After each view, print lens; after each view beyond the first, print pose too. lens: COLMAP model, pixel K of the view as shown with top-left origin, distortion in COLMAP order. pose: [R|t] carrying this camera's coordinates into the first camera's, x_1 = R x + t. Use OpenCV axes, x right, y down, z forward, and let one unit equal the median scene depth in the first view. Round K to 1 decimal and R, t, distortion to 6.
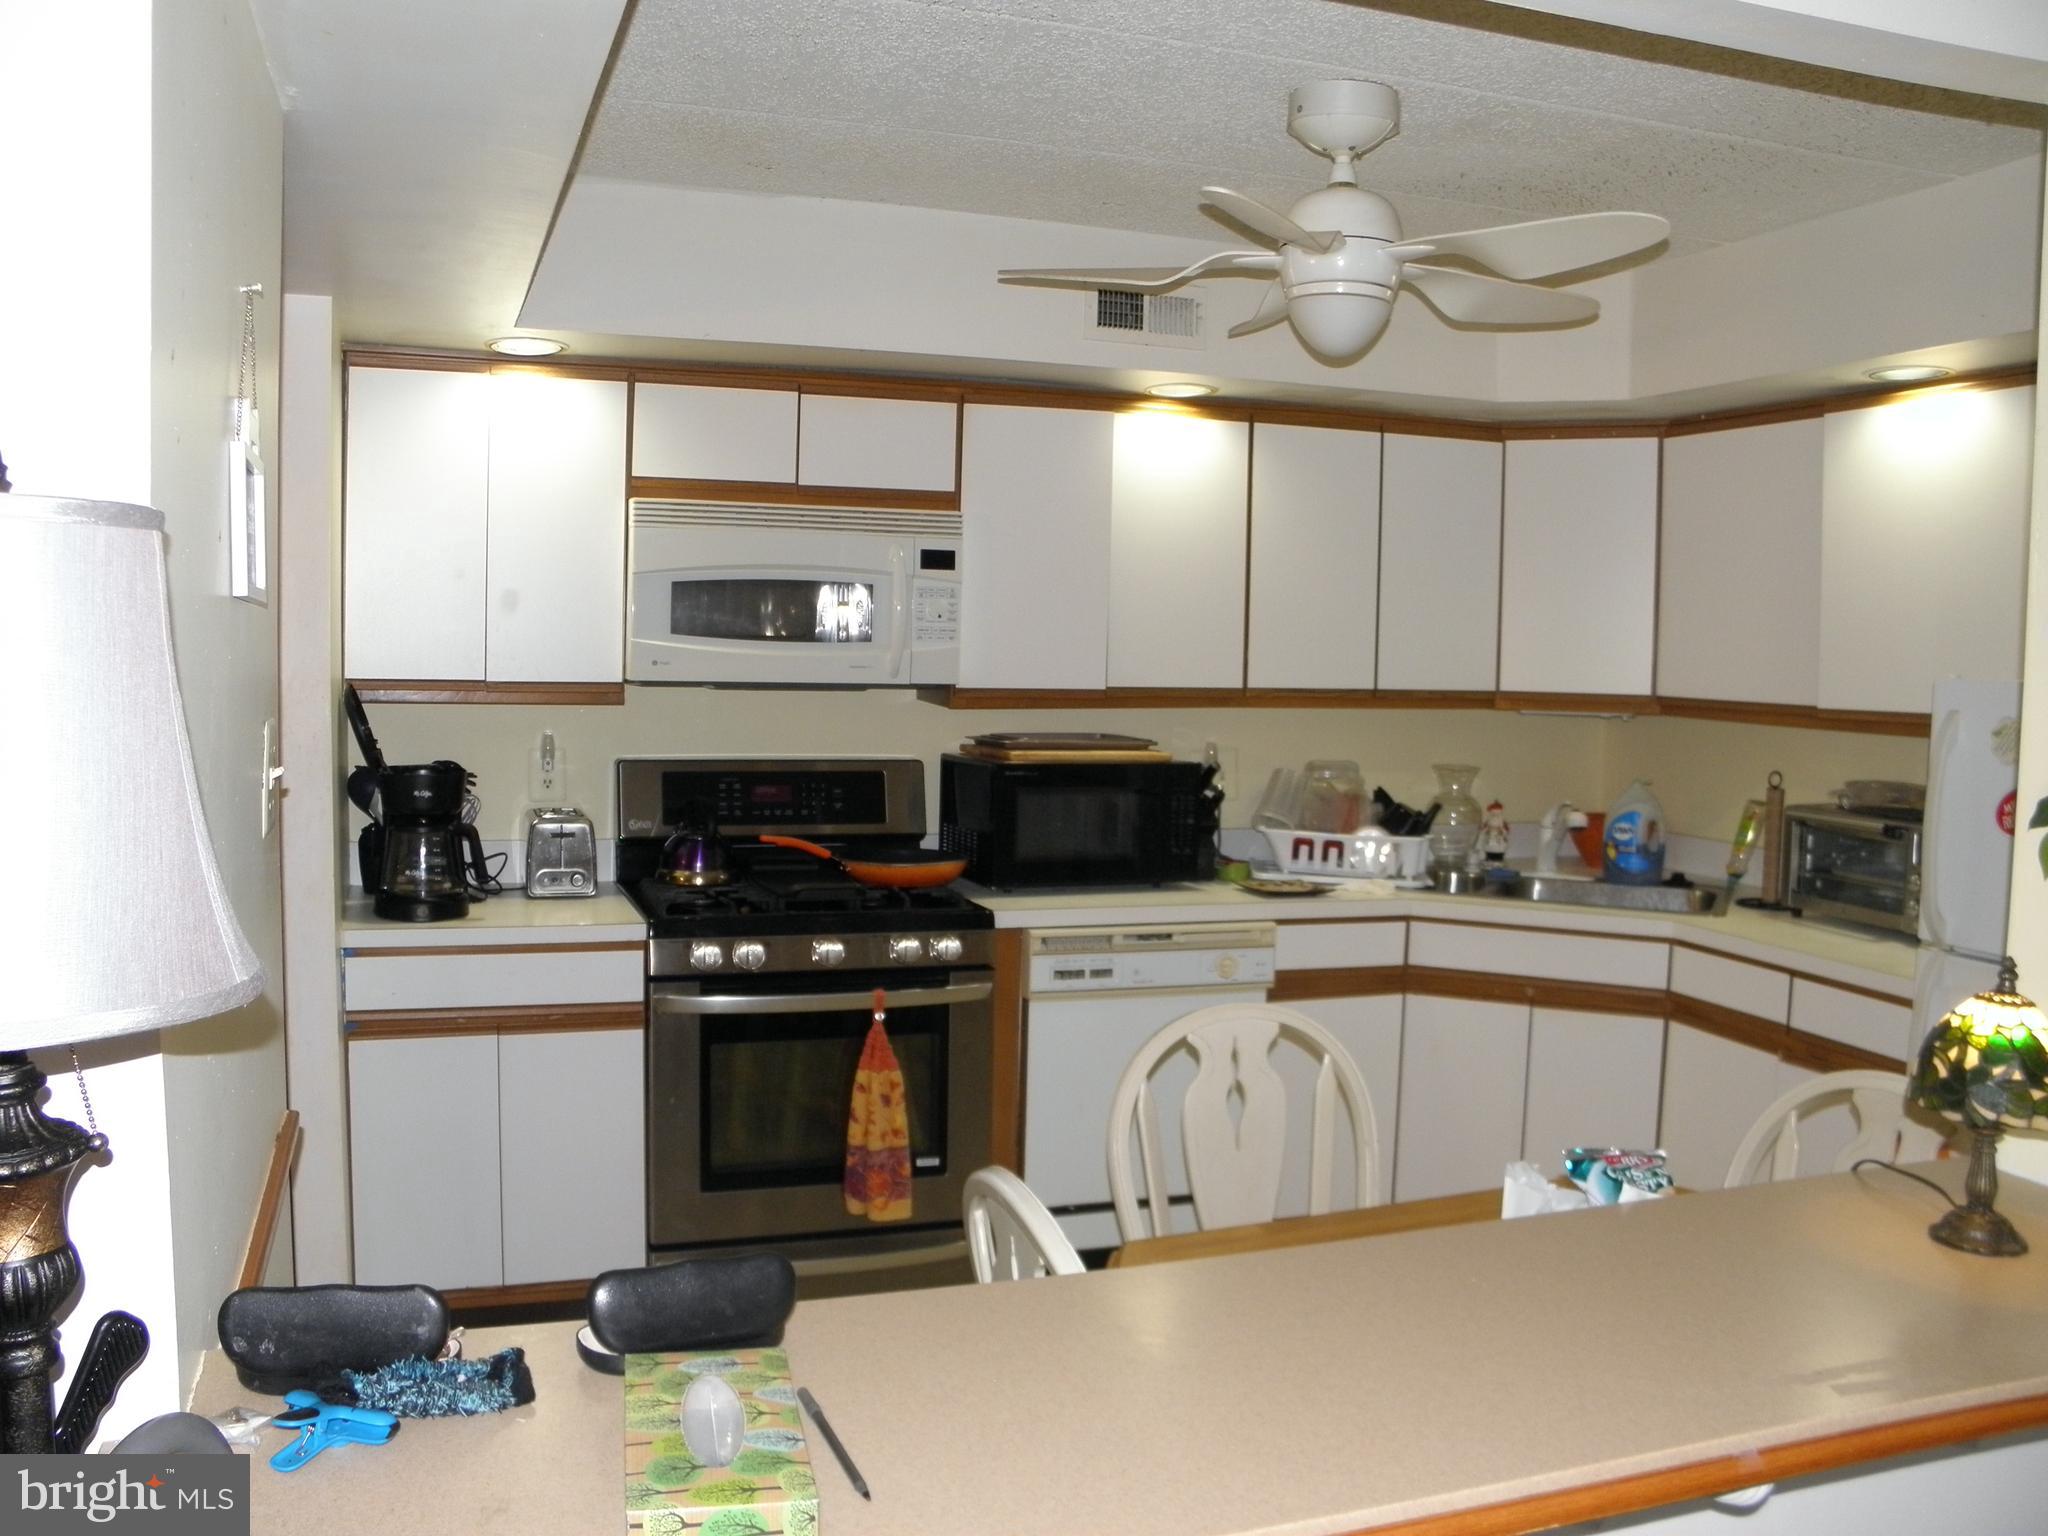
lens RADIAL K [[1711.9, 0, 997.2], [0, 1711.9, 761.9], [0, 0, 1]] dist [-0.191991, 0.165726]
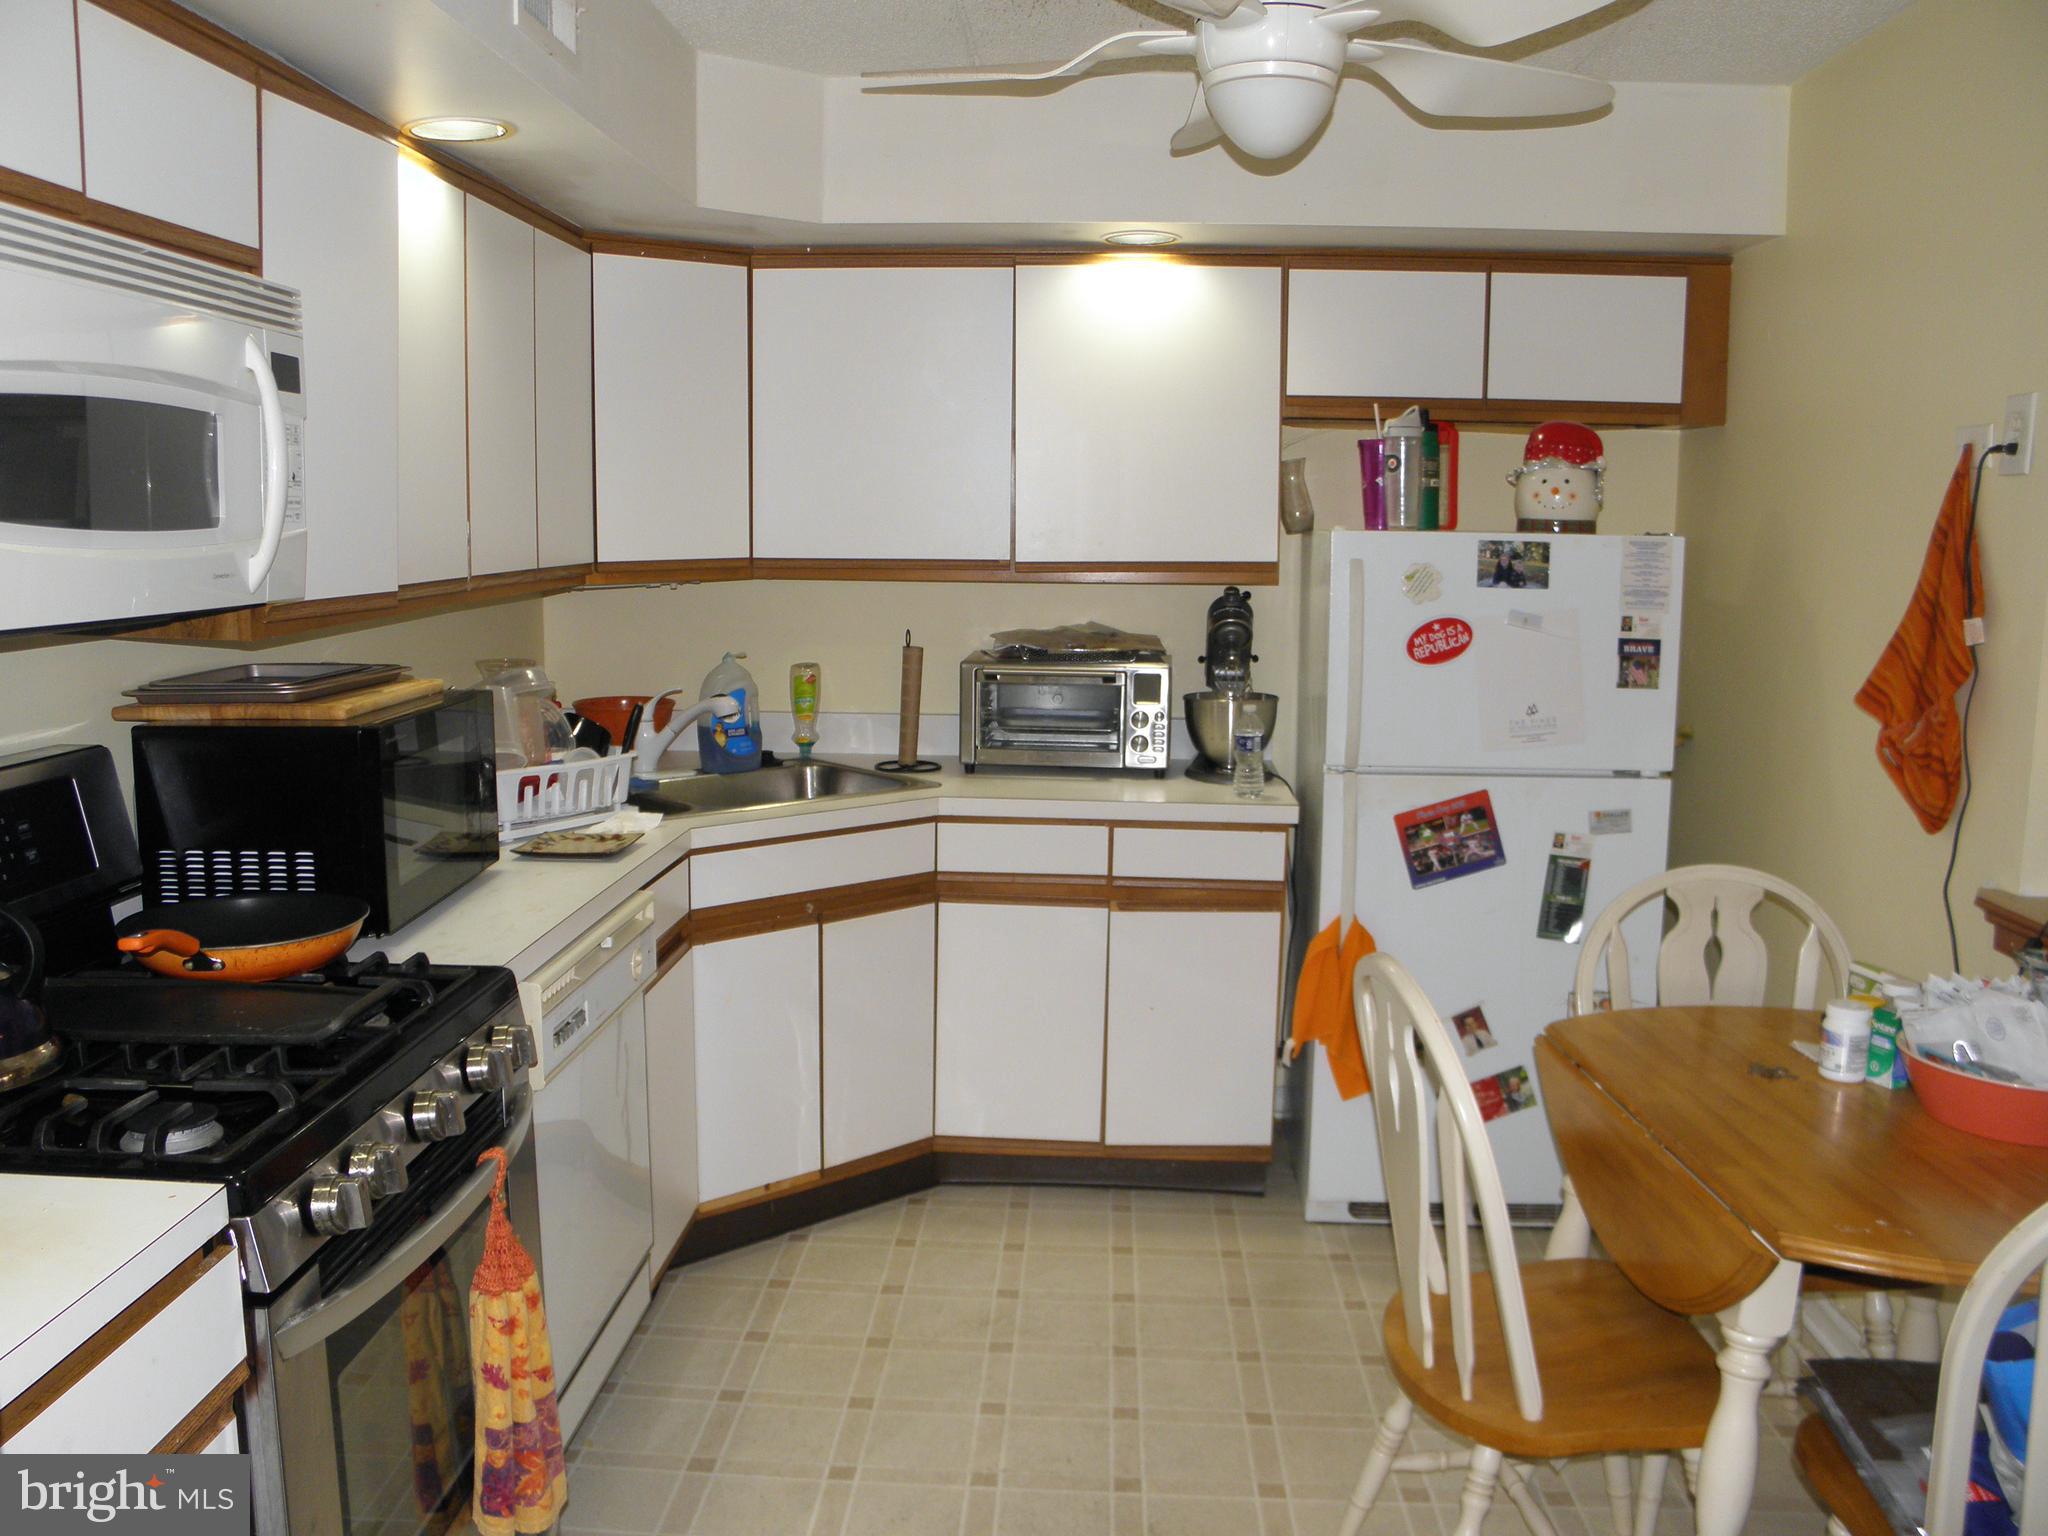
lens RADIAL K [[1711.9, 0, 997.2], [0, 1711.9, 761.9], [0, 0, 1]] dist [-0.191991, 0.165726]
pose [[0.387623, -0.151070, 0.909355, -0.500733], [0.068881, 0.988469, 0.134852, -0.056892], [-0.919241, 0.010366, 0.393559, 0.648808]]
